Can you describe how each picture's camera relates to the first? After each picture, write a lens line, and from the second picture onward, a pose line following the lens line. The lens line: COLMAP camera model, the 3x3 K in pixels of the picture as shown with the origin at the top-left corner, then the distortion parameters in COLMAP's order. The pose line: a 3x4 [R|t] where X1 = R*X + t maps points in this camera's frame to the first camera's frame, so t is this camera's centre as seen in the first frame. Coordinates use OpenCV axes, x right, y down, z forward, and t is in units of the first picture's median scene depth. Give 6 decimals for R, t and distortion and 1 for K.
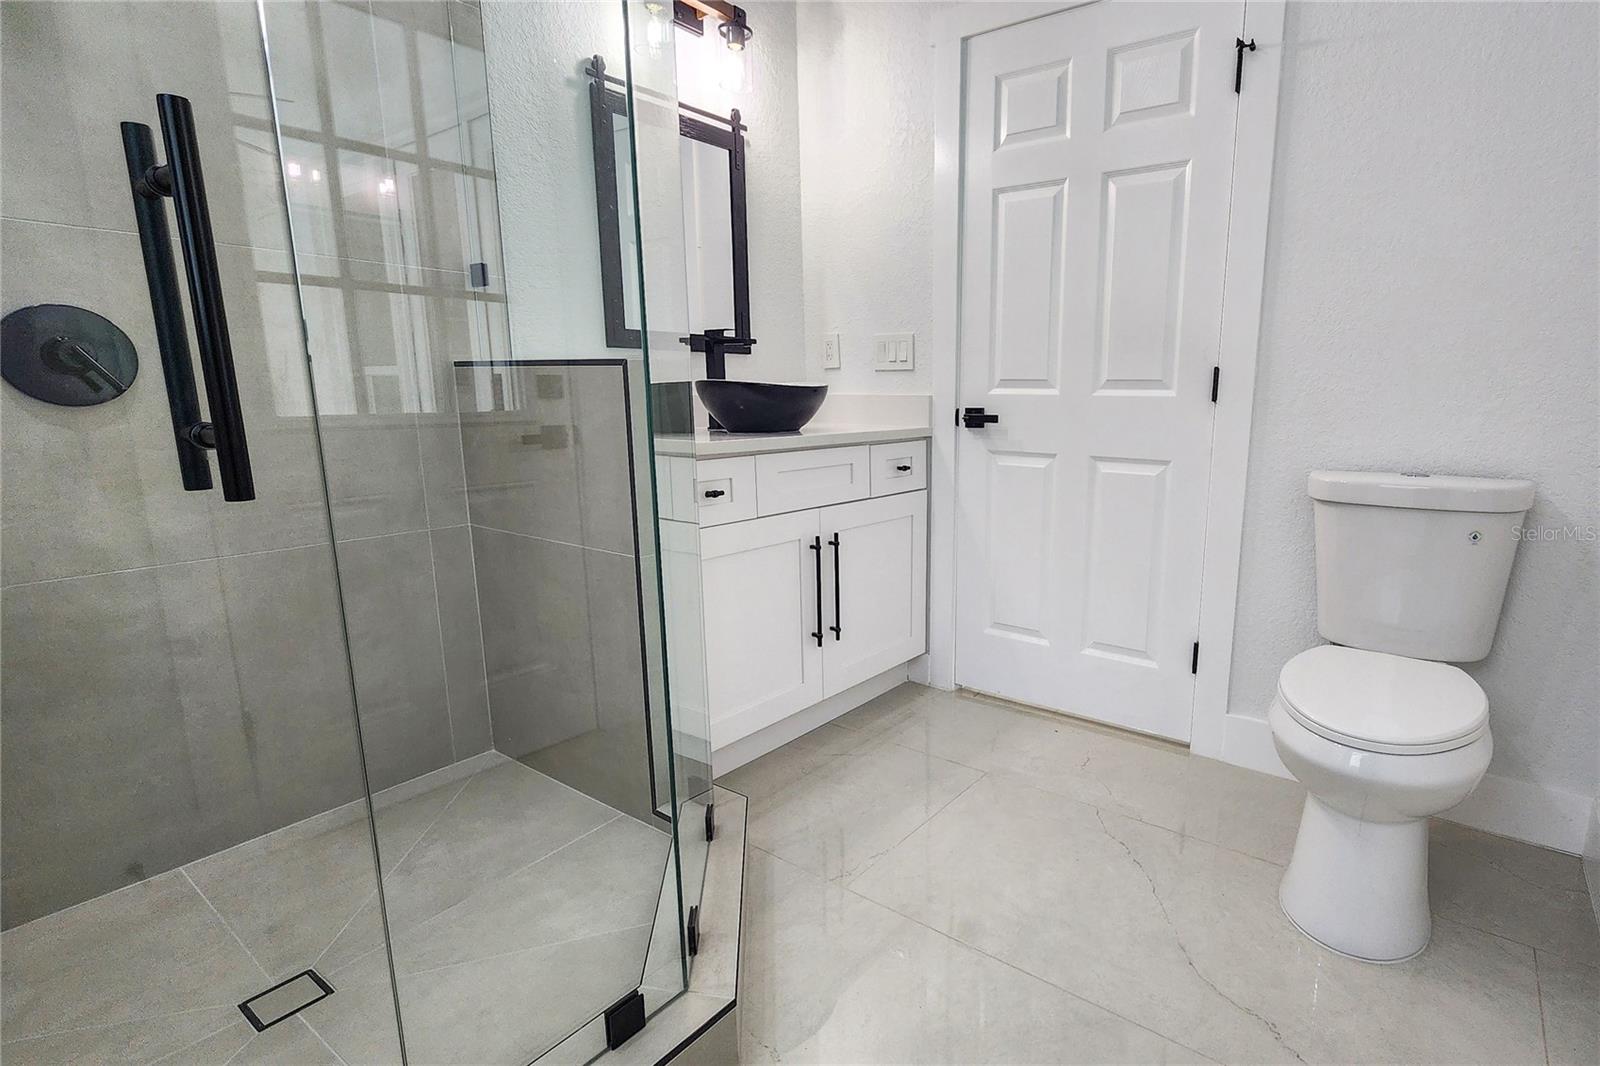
lens RADIAL K [[800.4, 0, 781.0], [0, 800.4, 468.9], [0, 0, 1]] dist [0.002070, 0.000080]
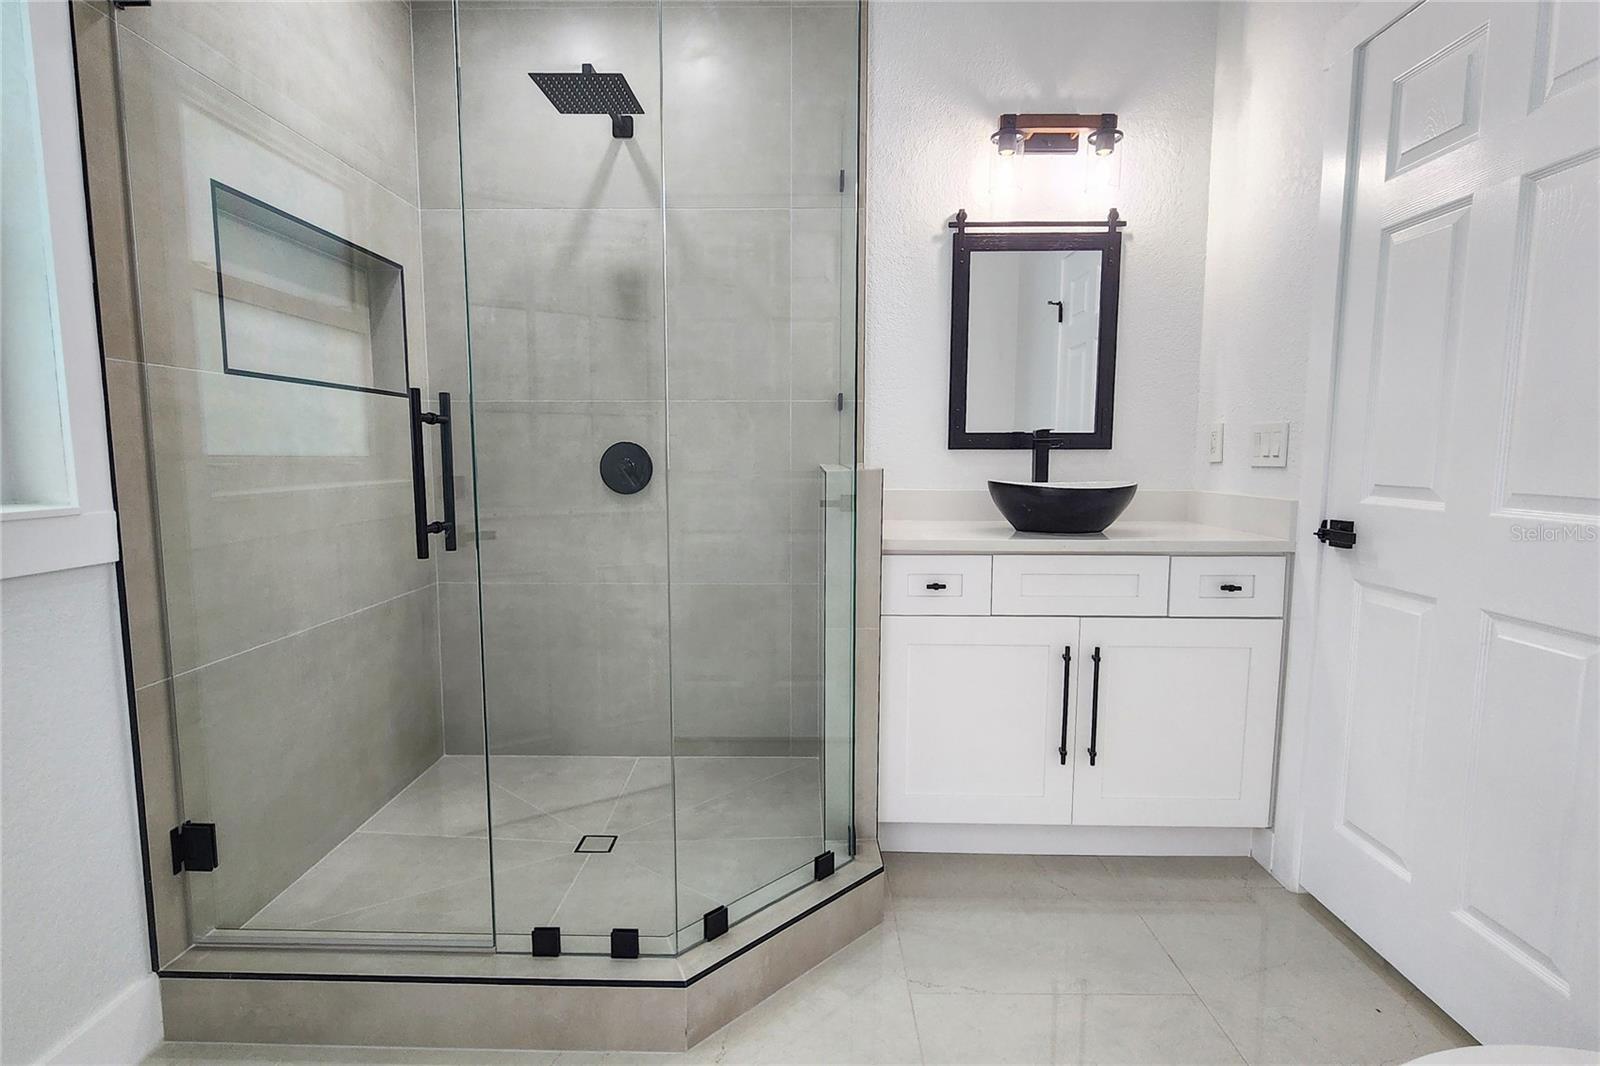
lens RADIAL K [[718.0, 0, 797.9], [0, 718.0, 459.1], [0, 0, 1]] dist [-0.002028, -0.000746]
pose [[0.597404, -0.002556, -0.801936, 0.484487], [-0.069157, 0.996105, -0.054693, -0.062583], [0.798953, 0.088133, 0.594900, 0.188339]]
